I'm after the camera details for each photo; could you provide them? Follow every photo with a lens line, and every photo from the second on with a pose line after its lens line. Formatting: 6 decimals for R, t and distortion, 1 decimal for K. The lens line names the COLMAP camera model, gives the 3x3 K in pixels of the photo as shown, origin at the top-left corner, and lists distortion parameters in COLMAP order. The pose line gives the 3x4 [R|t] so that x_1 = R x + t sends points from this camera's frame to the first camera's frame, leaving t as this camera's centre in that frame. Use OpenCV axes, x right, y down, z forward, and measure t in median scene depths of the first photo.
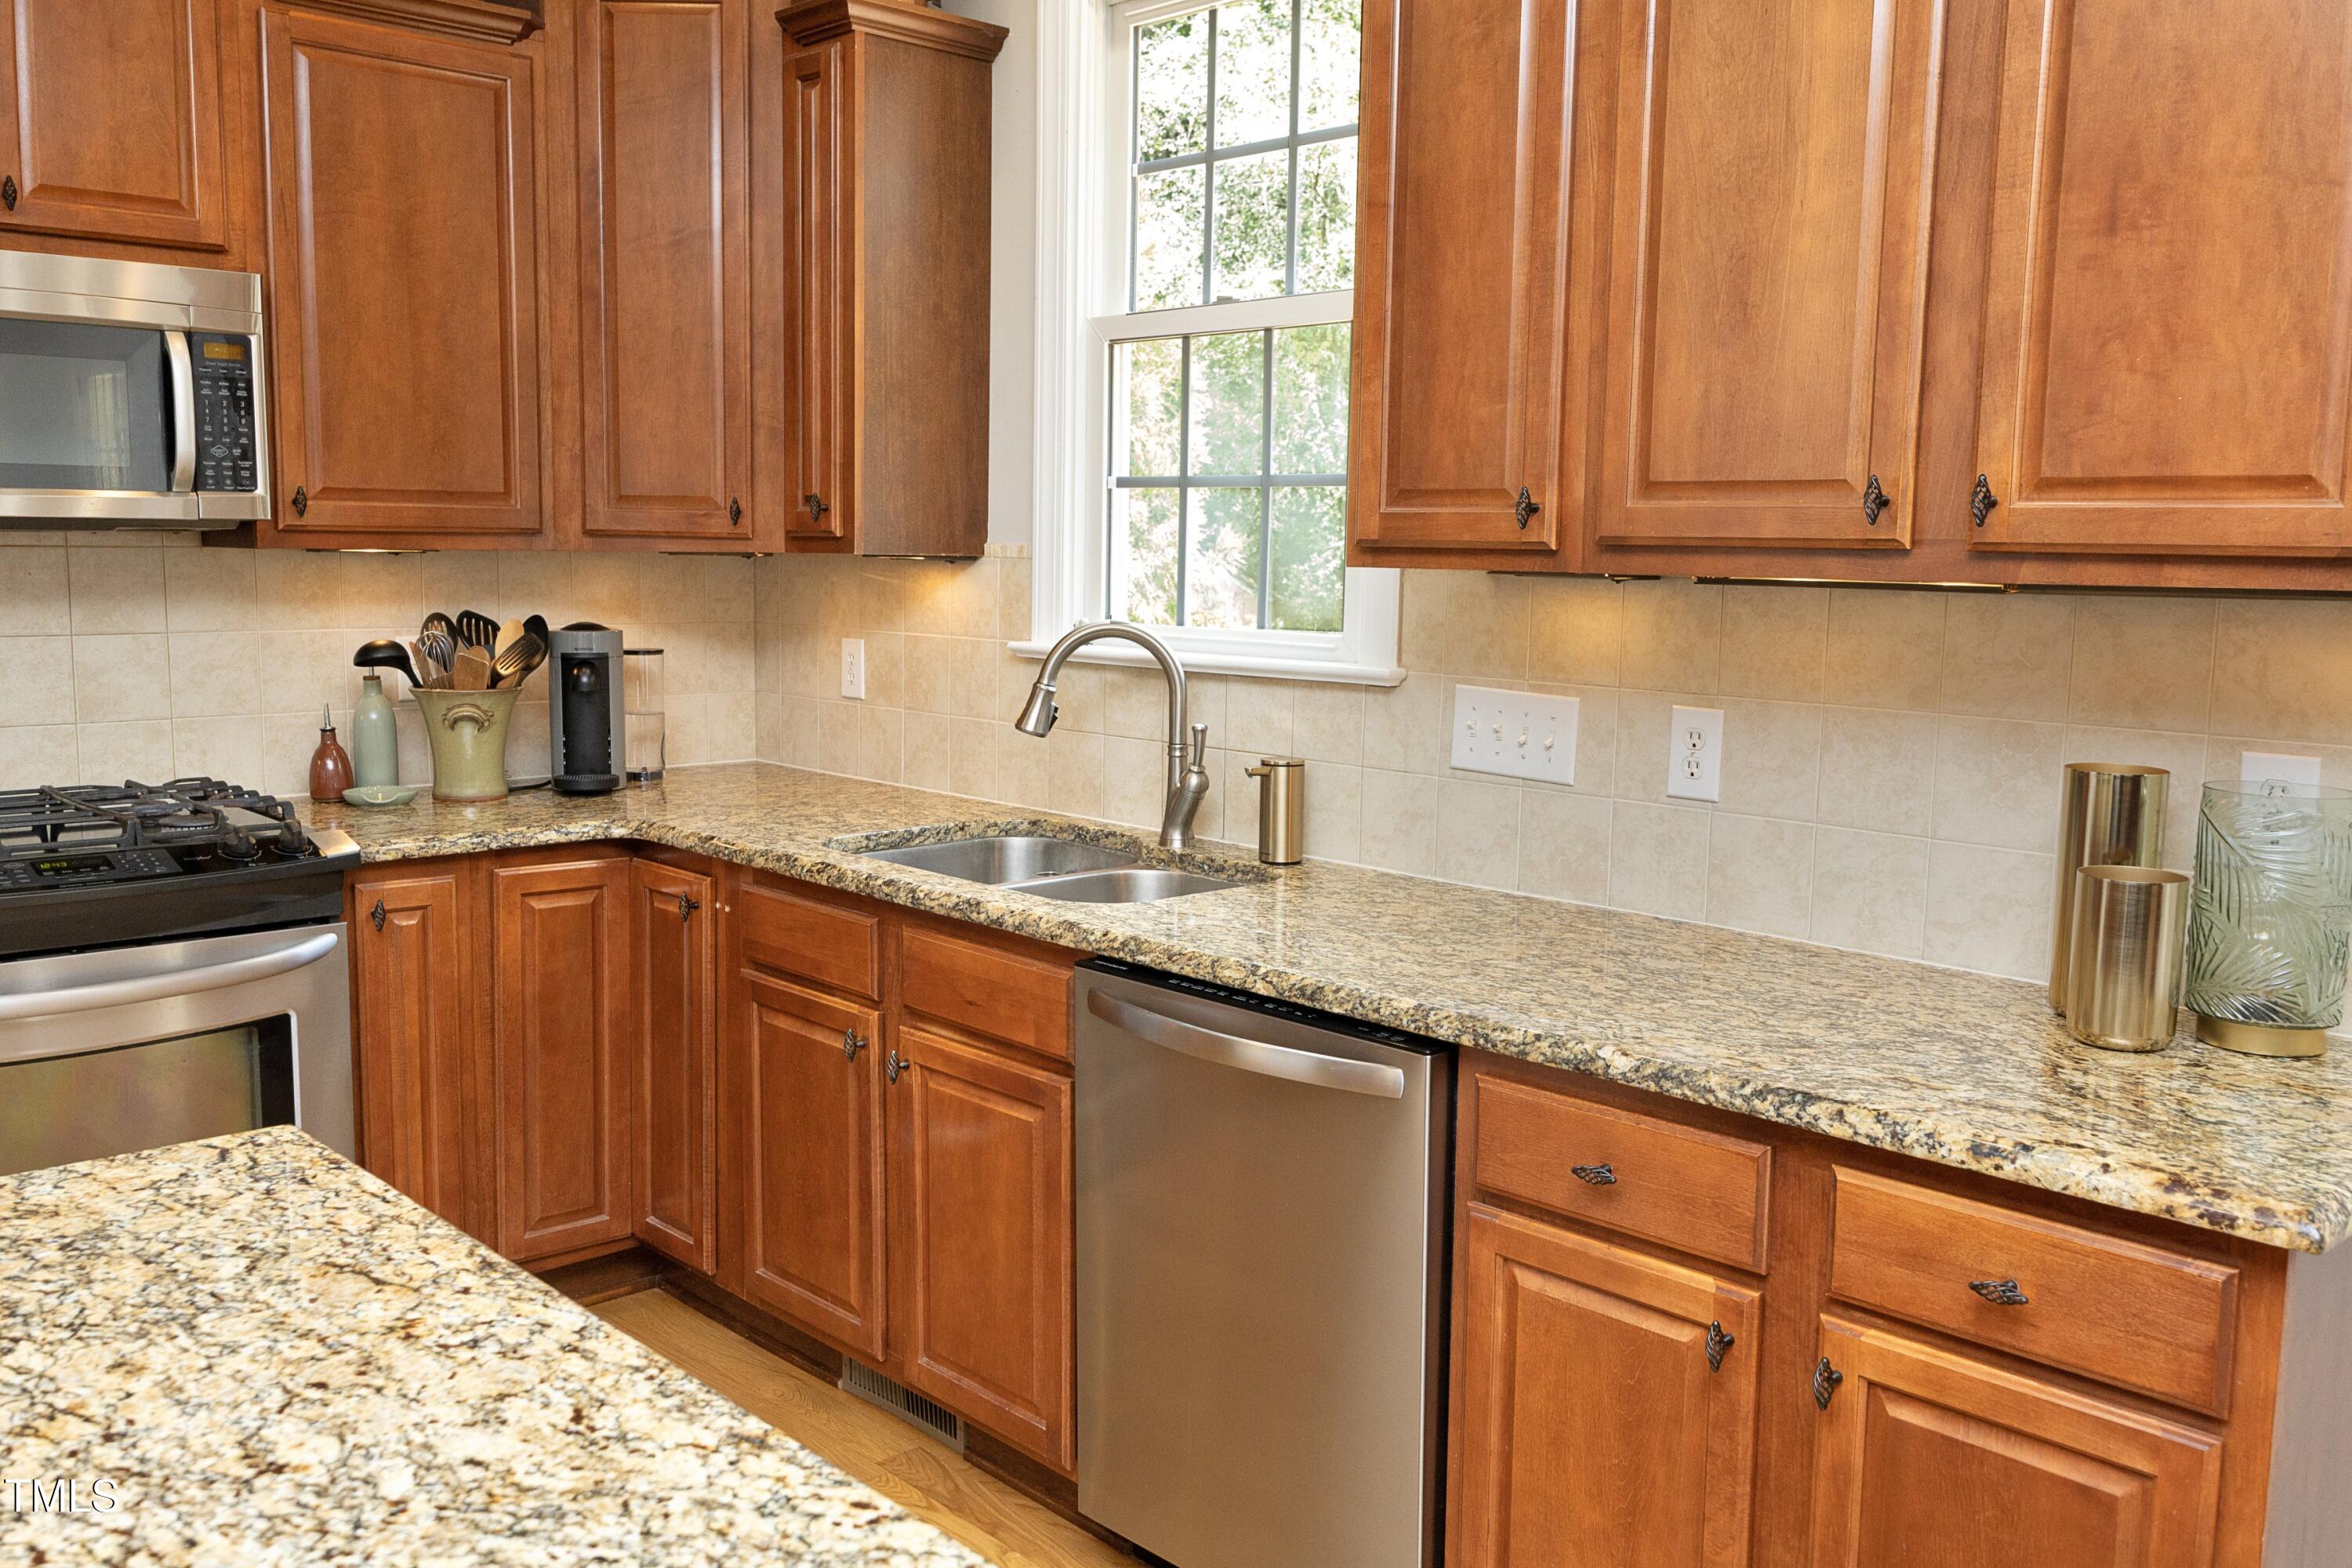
lens RADIAL K [[1960.6, 0, 1176.0], [0, 1960.6, 784.0], [0, 0, 1]] dist [-0.000049, -0.005261]
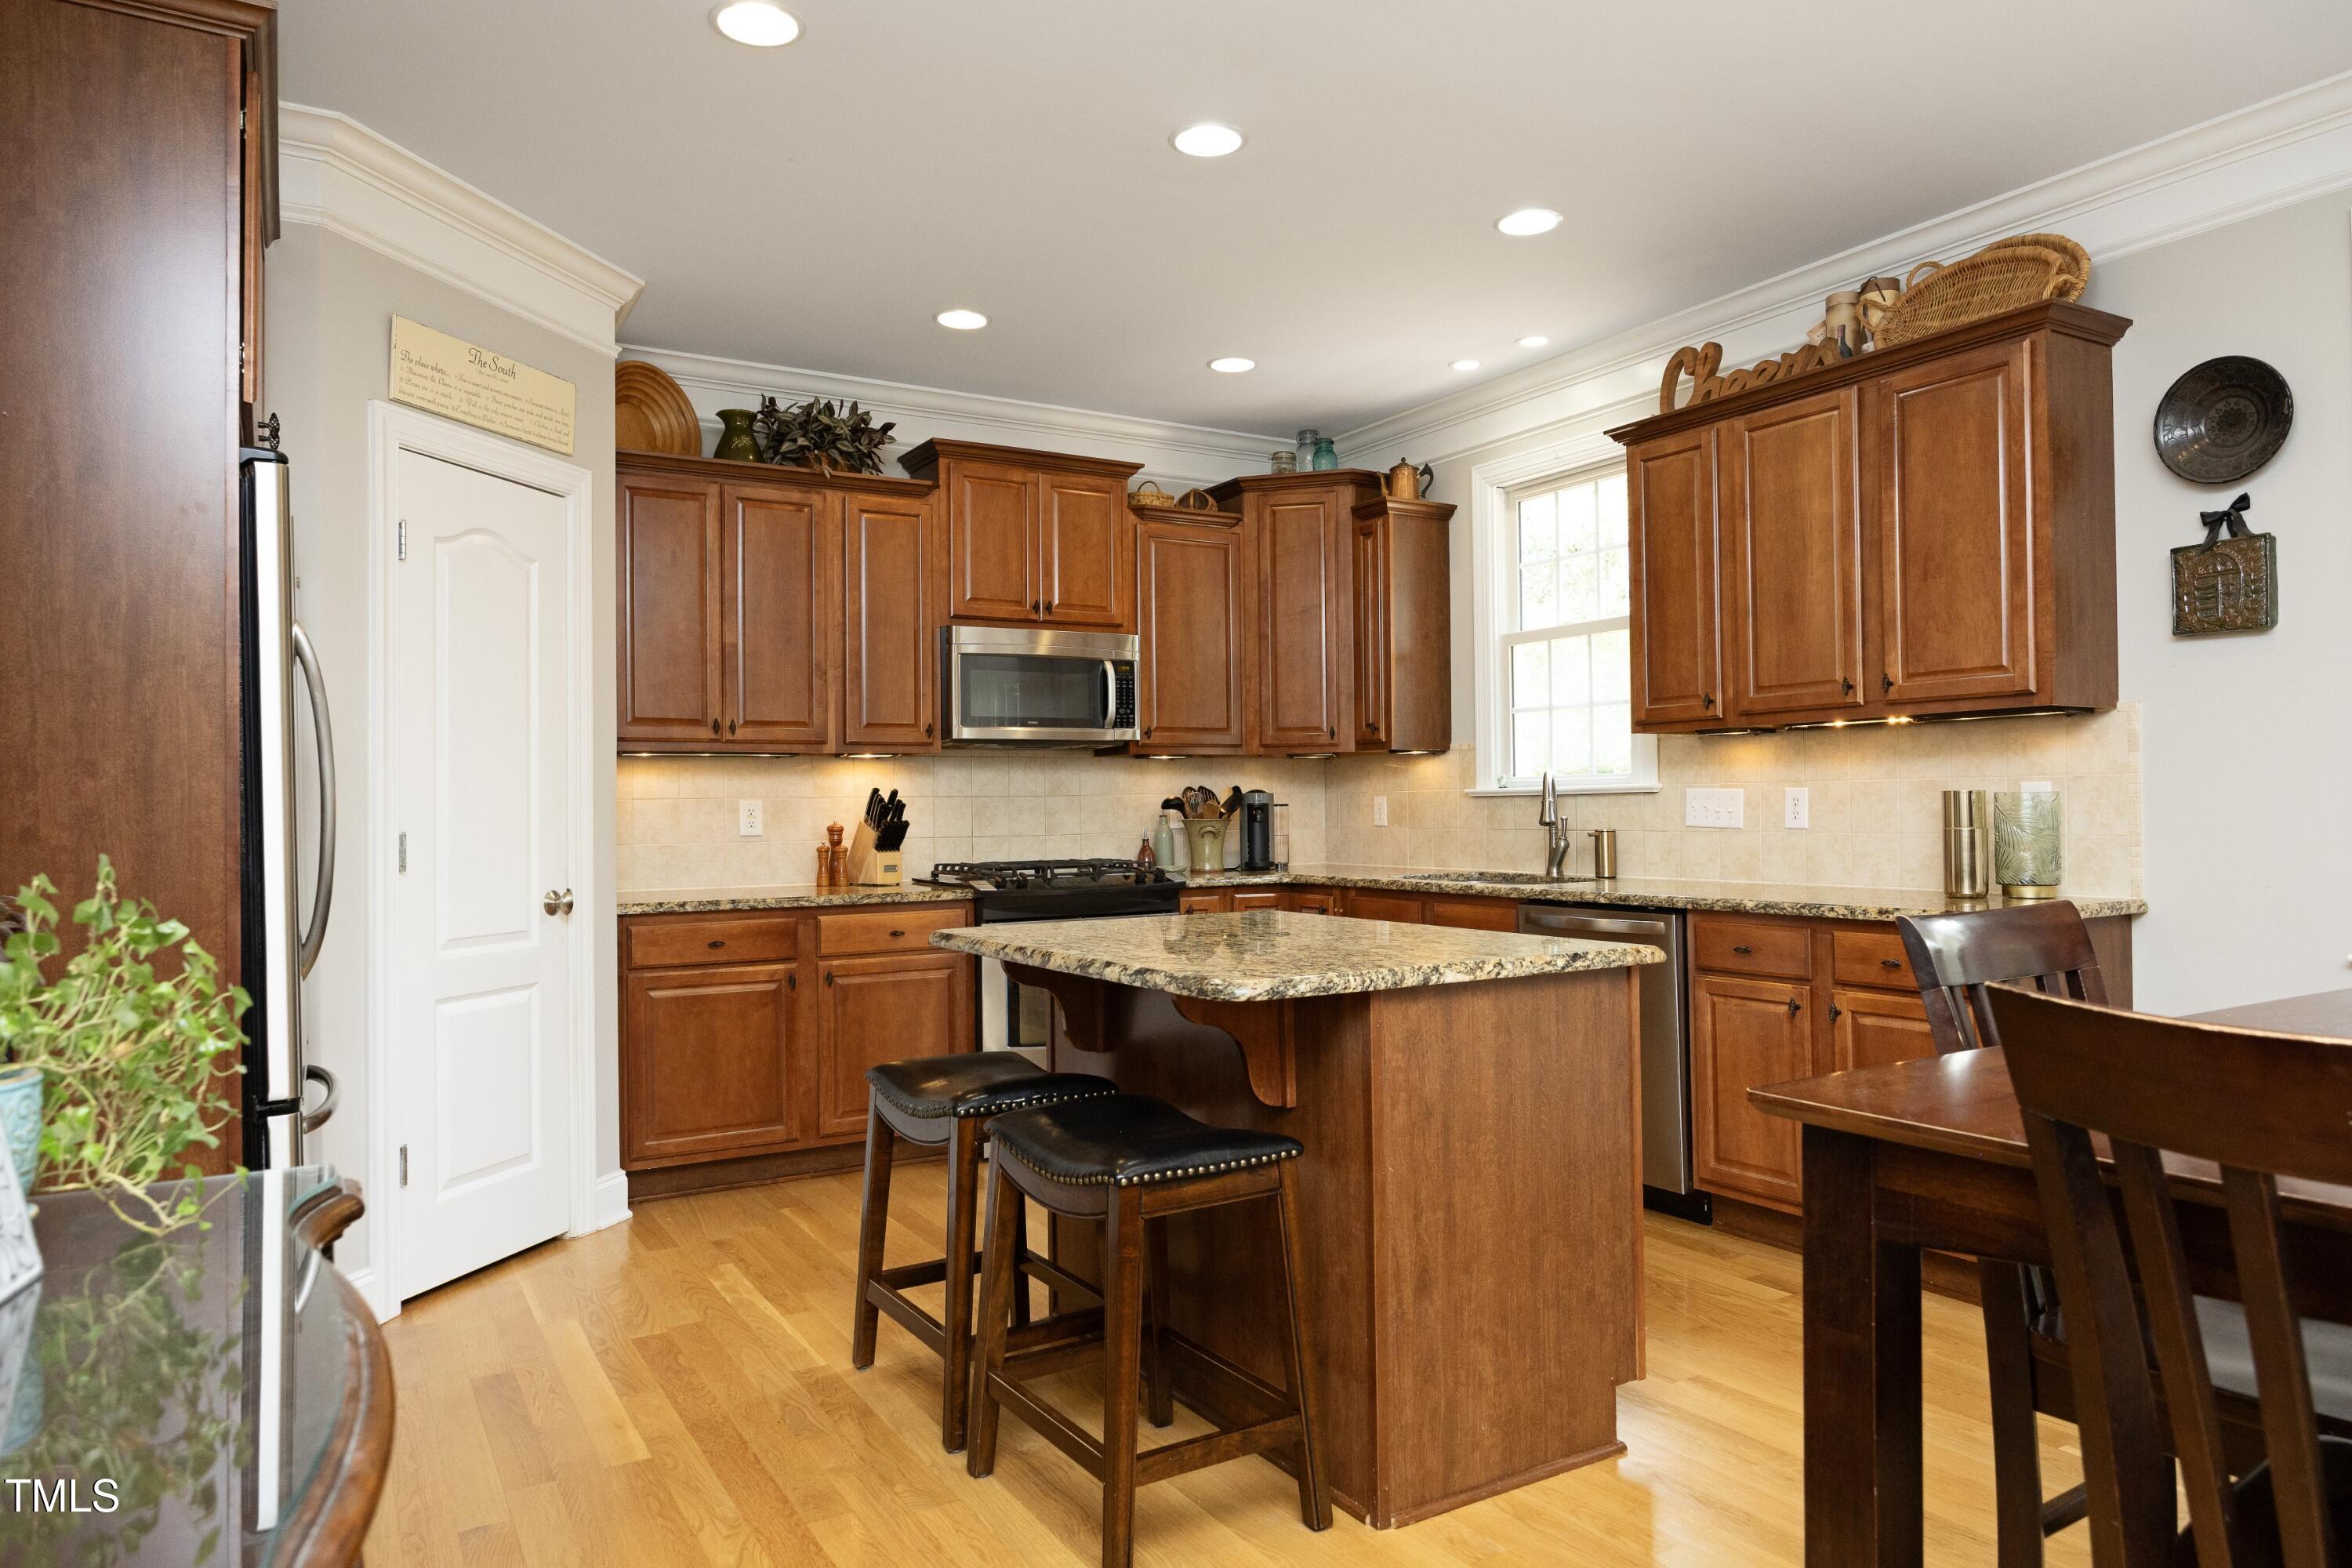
lens RADIAL K [[1498.5, 0, 1176.0], [0, 1498.5, 784.0], [0, 0, 1]] dist [-0.000846, 0.000182]
pose [[0.977035, -0.032713, -0.210555, -0.060097], [0.002731, 0.989986, -0.141138, 0.174496], [0.213064, 0.137322, 0.967340, -0.723049]]
